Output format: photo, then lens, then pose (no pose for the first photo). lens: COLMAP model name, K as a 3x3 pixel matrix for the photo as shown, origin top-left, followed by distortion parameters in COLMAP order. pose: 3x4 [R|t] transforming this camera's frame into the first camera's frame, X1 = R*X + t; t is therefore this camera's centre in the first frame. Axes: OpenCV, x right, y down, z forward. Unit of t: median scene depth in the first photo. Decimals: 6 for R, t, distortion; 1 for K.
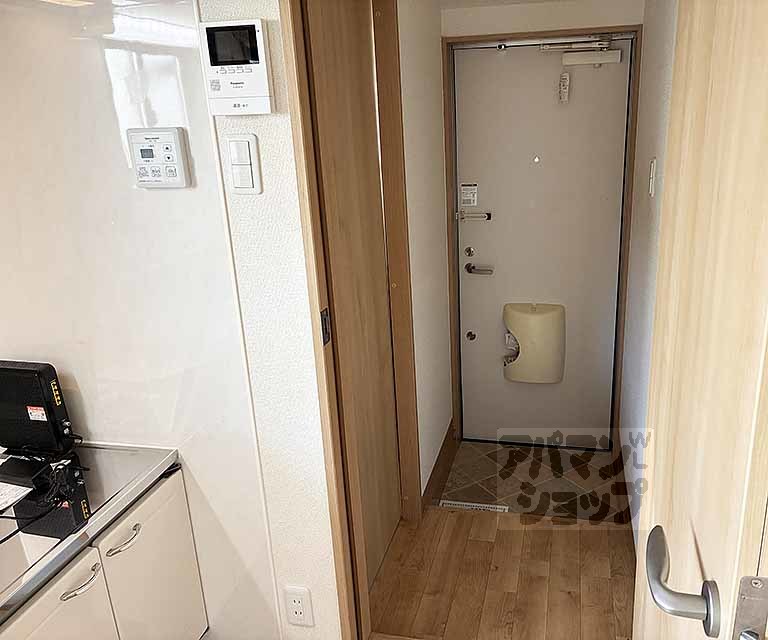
lens RADIAL K [[641.0, 0, 419.6], [0, 641.0, 321.0], [0, 0, 1]] dist [0.007935, 0.005103]
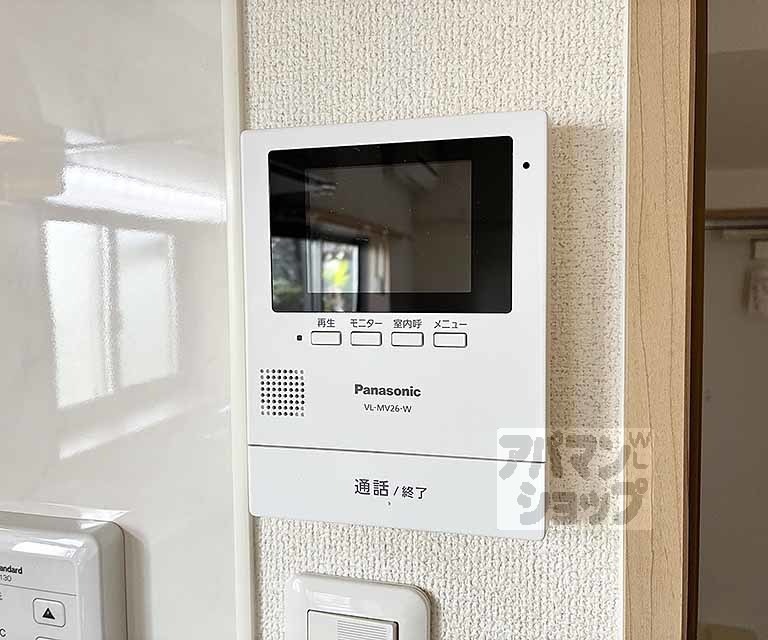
lens RADIAL K [[655.6, 0, 384.0], [0, 655.6, 320.0], [0, 0, 1]] dist [0.002234, 0.000946]
pose [[0.998925, 0.028880, -0.036270, -0.265956], [-0.037082, 0.967242, -0.251134, -0.324197], [0.027830, 0.252209, 0.967273, 0.750056]]
